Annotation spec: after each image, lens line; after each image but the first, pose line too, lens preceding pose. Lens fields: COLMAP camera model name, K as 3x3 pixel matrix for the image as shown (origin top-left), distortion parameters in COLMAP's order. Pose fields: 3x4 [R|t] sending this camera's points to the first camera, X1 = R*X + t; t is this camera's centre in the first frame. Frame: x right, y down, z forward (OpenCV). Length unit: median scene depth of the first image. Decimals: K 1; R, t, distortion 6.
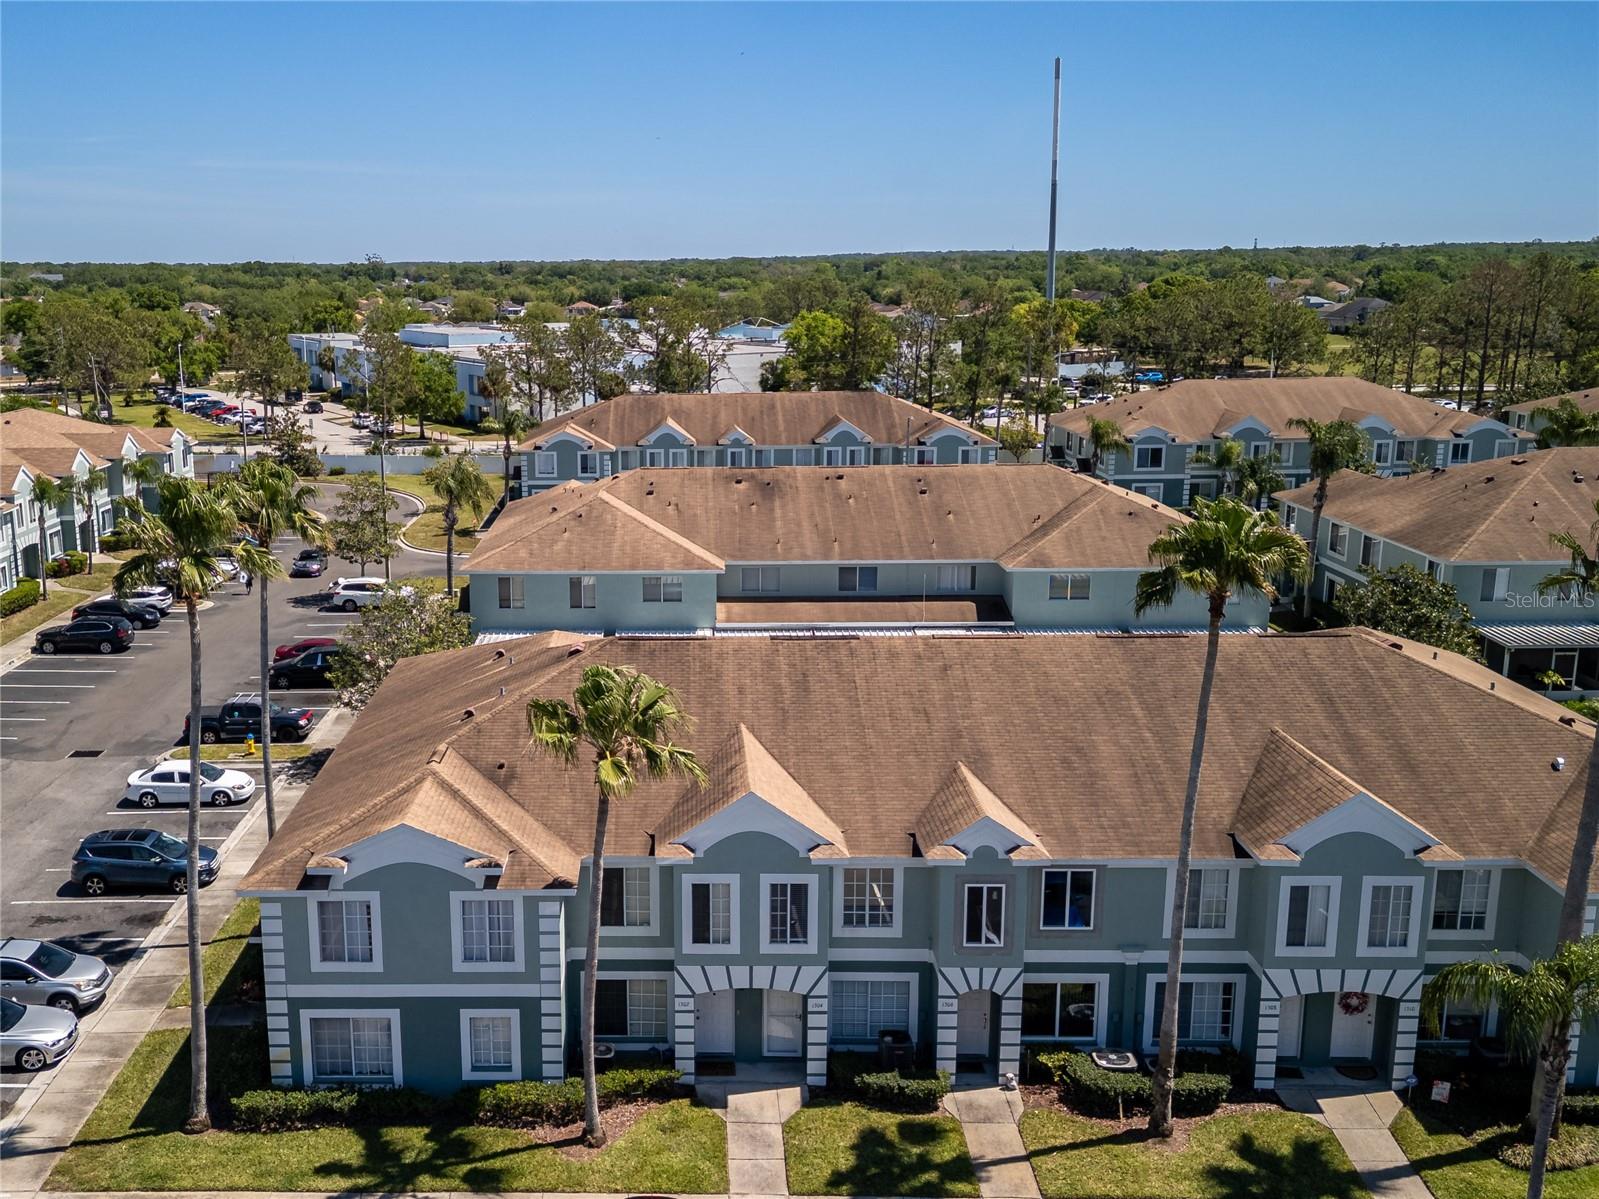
lens RADIAL K [[1546.2, 0, 638.2], [0, 1546.2, 589.9], [0, 0, 1]] dist [0.169341, -0.531610]
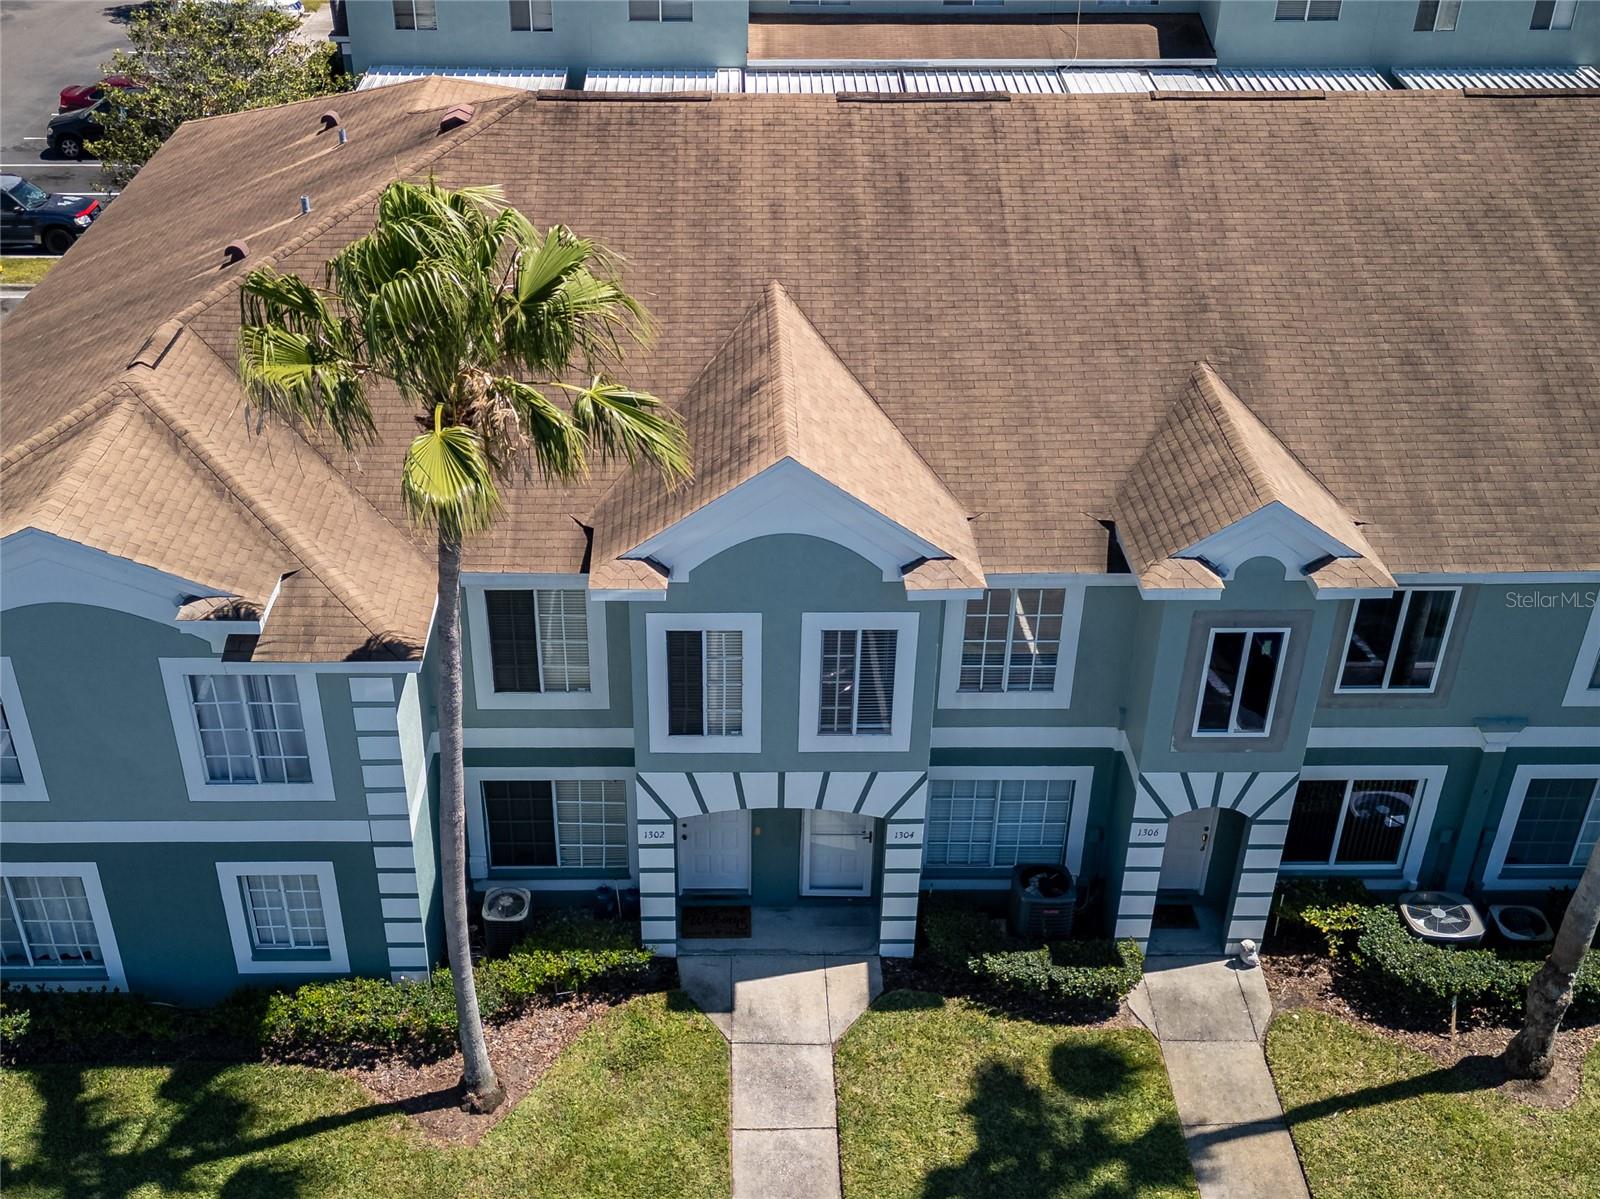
lens RADIAL K [[1752.9, 0, 747.5], [0, 1752.9, 691.2], [0, 0, 1]] dist [0.096291, -0.159756]
pose [[0.999159, -0.006597, 0.040482, 0.037185], [-0.008419, 0.932975, 0.359844, 0.004831], [-0.040142, -0.359882, 0.932134, 0.463237]]
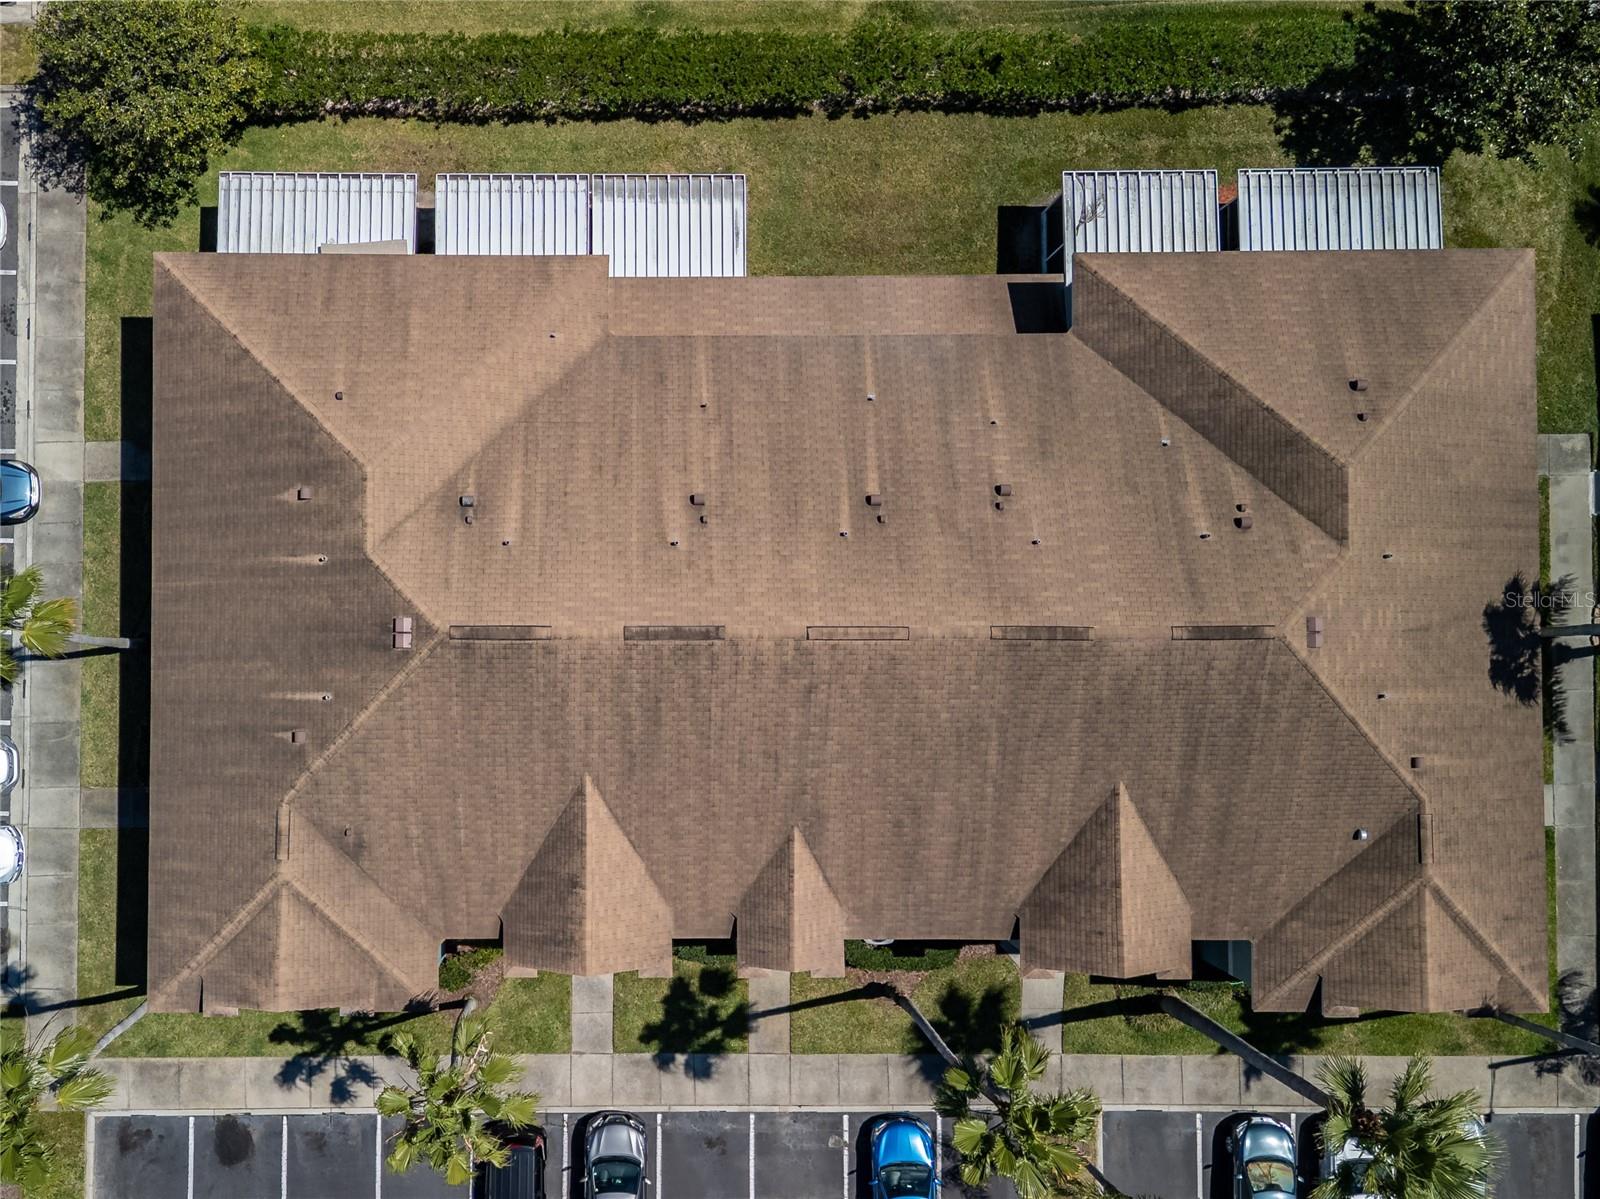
lens RADIAL K [[1547.2, 0, 638.6], [0, 1547.2, 589.9], [0, 0, 1]] dist [0.169341, -0.531610]
pose [[0.999506, -0.023655, 0.020699, 0.090802], [-0.014802, 0.226722, 0.973847, -0.988009], [-0.027729, -0.973672, 0.226260, 0.987159]]
